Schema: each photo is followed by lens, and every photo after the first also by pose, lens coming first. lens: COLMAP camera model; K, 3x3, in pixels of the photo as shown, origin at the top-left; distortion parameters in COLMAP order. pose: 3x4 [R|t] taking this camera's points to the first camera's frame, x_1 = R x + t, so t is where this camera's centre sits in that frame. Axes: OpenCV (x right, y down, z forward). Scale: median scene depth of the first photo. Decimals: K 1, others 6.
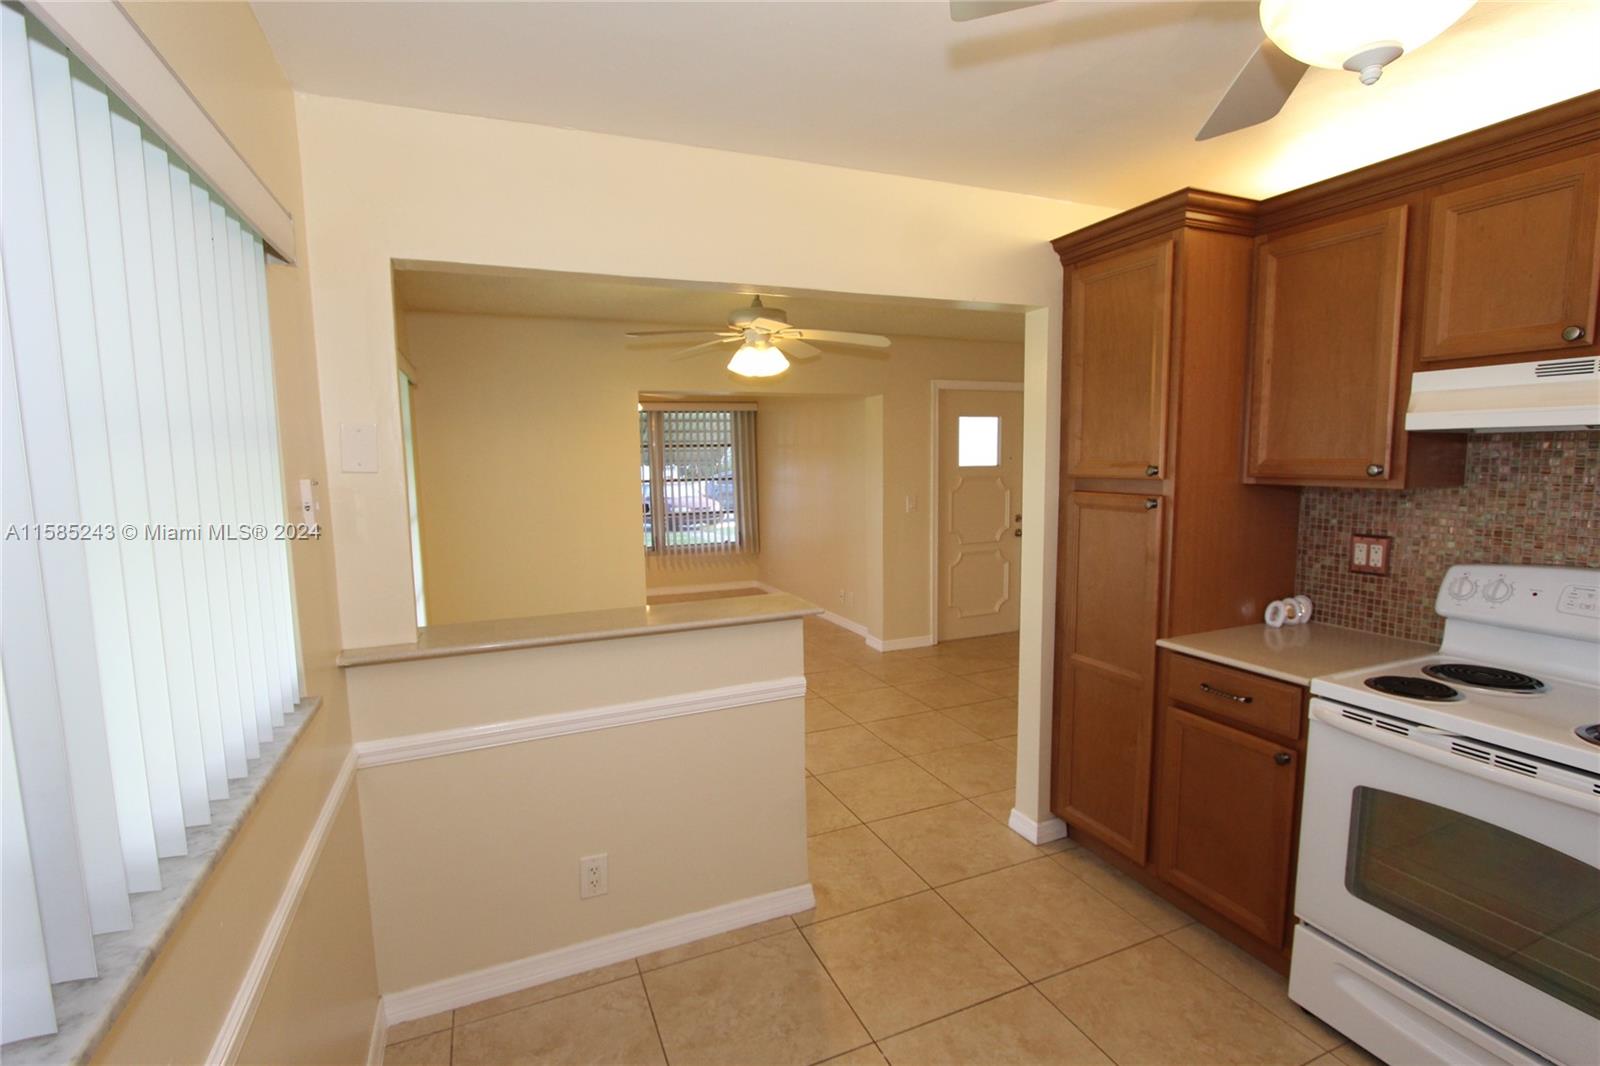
lens RADIAL K [[736.3, 0, 813.8], [0, 736.3, 537.8], [0, 0, 1]] dist [-0.024002, 0.001443]
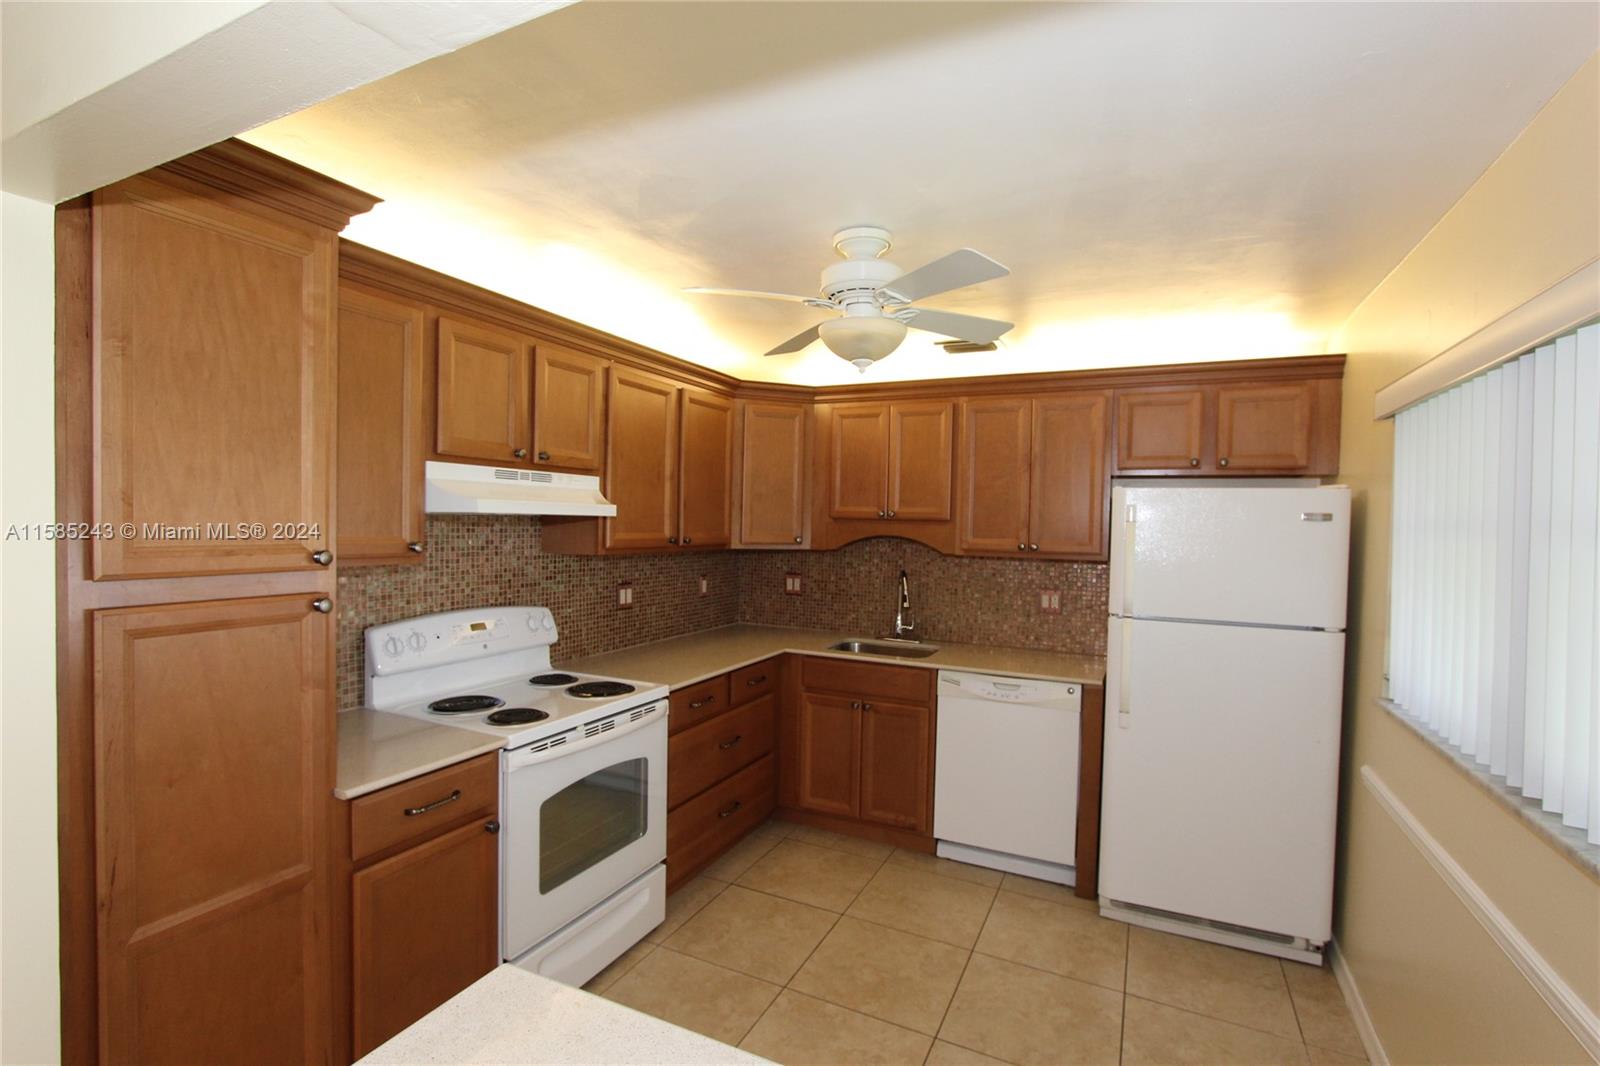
lens RADIAL K [[736.3, 0, 810.7], [0, 736.3, 532.6], [0, 0, 1]] dist [-0.024002, 0.001443]
pose [[-0.664300, -0.001072, 0.747465, -0.437997], [0.081859, 0.993880, 0.074177, -0.152859], [-0.742970, 0.110463, -0.660146, 1.338706]]
